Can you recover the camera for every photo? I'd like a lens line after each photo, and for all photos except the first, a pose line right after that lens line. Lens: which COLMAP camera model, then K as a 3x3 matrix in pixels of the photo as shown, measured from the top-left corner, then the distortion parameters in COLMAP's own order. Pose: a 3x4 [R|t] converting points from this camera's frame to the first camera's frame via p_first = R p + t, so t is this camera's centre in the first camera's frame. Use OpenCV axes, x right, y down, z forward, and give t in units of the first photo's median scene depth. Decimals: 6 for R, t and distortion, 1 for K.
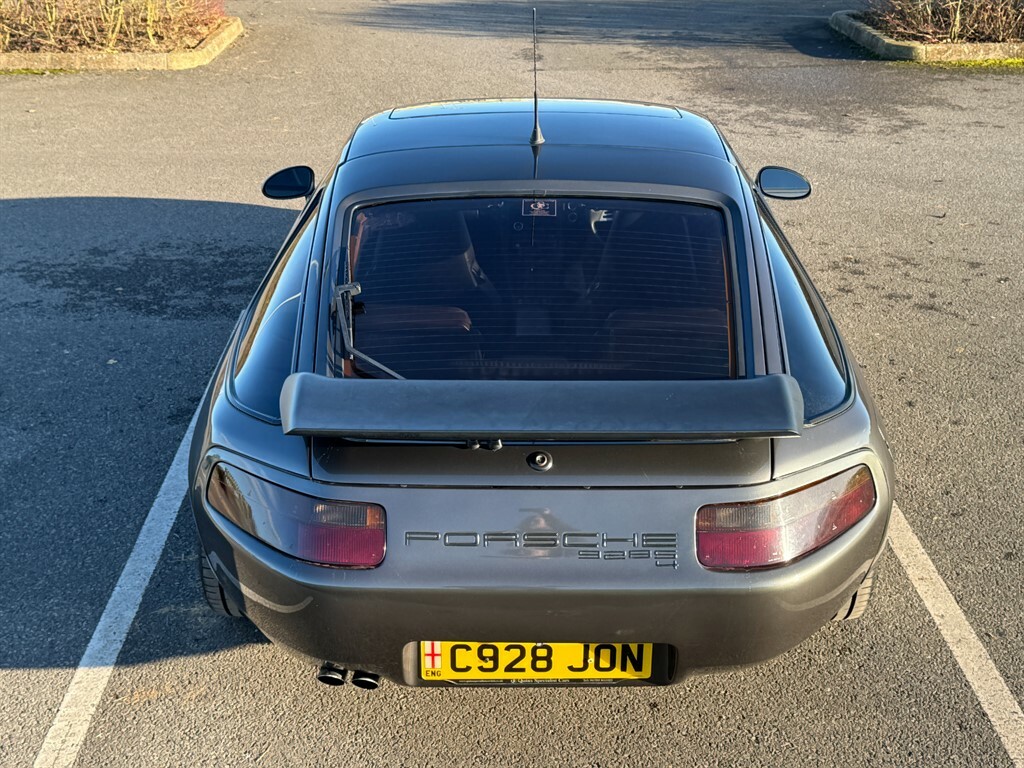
lens RADIAL K [[1309.2, 0, 507.0], [0, 1309.2, 381.0], [0, 0, 1]] dist [0.102283, 0.000000]
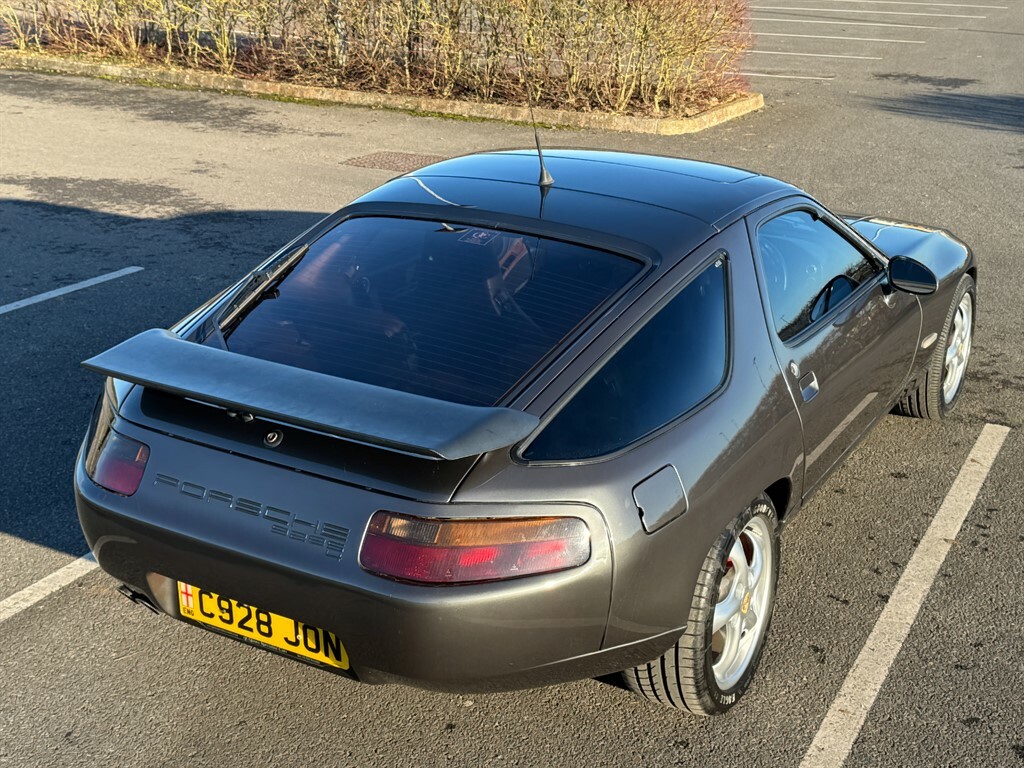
lens RADIAL K [[1309.2, 0, 508.2], [0, 1309.2, 385.9], [0, 0, 1]] dist [0.102283, 0.000000]
pose [[0.868071, 0.185409, -0.460518, 0.663350], [-0.212360, 0.977167, -0.006878, -0.015446], [0.448728, 0.103766, 0.887624, 0.105191]]
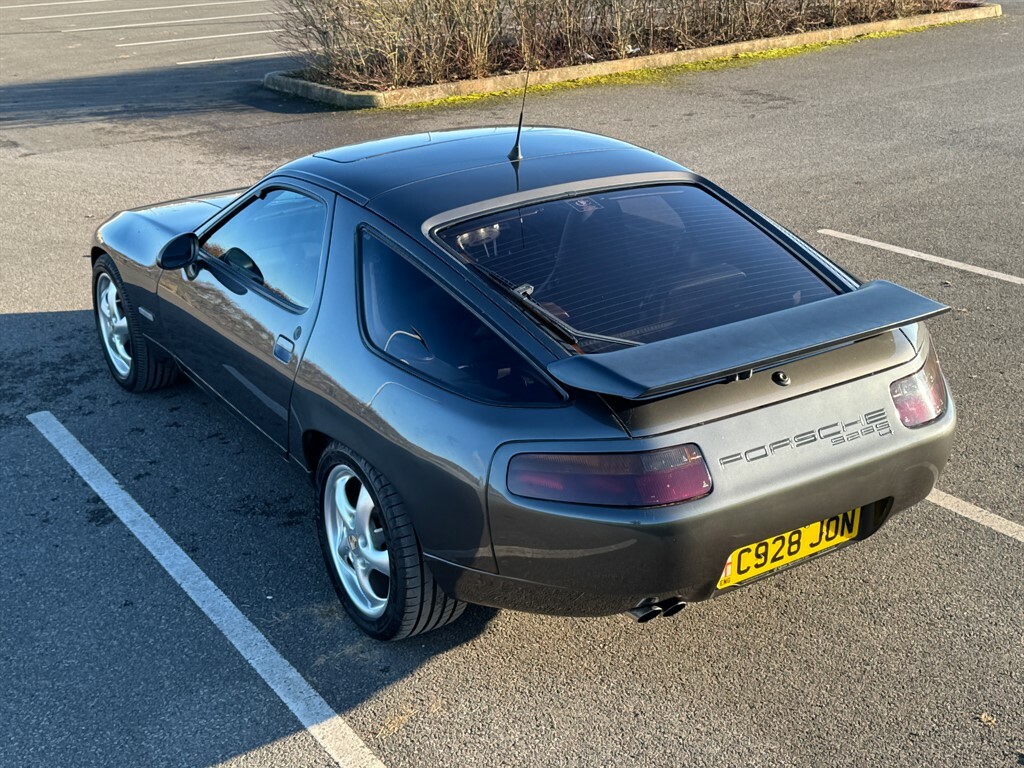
lens RADIAL K [[1309.2, 0, 516.2], [0, 1309.2, 380.0], [0, 0, 1]] dist [0.102283, 0.000000]
pose [[0.844772, -0.216261, 0.489481, -0.751672], [0.242682, 0.970057, 0.009753, -0.009381], [-0.476933, 0.110549, 0.871959, 0.044558]]
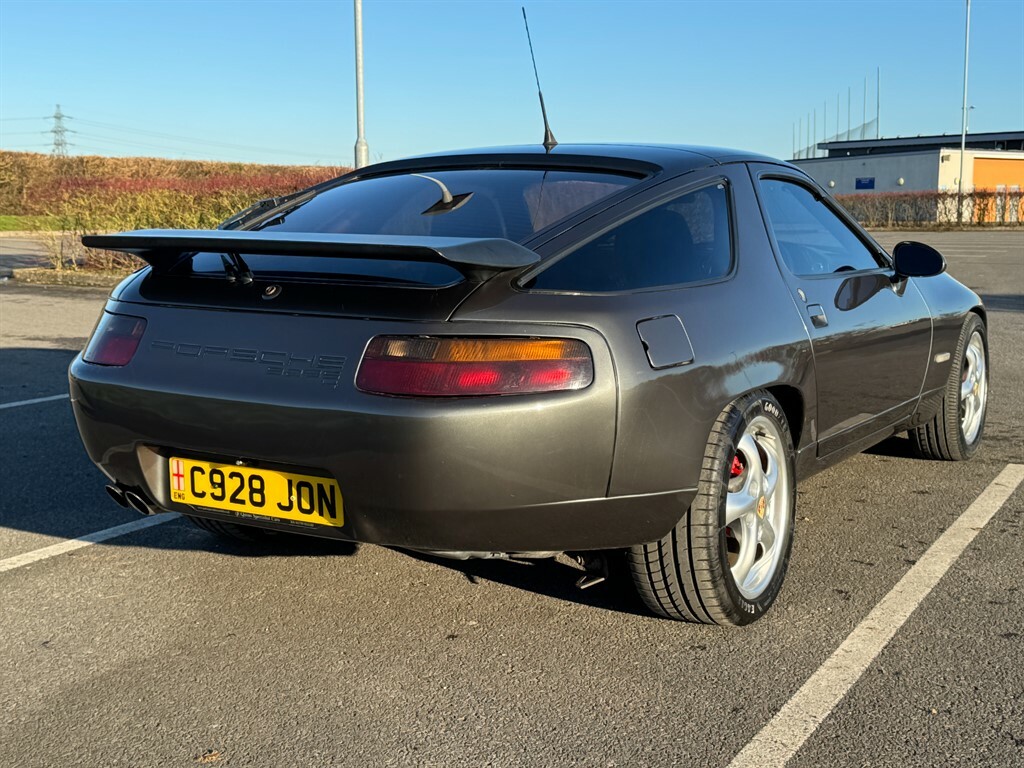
lens RADIAL K [[1309.2, 0, 511.0], [0, 1309.2, 379.4], [0, 0, 1]] dist [0.102283, 0.000000]
pose [[0.862428, 0.074850, -0.500614, 0.712165], [-0.207675, 0.954257, -0.215093, 0.307737], [0.461615, 0.289467, 0.838523, 0.193870]]
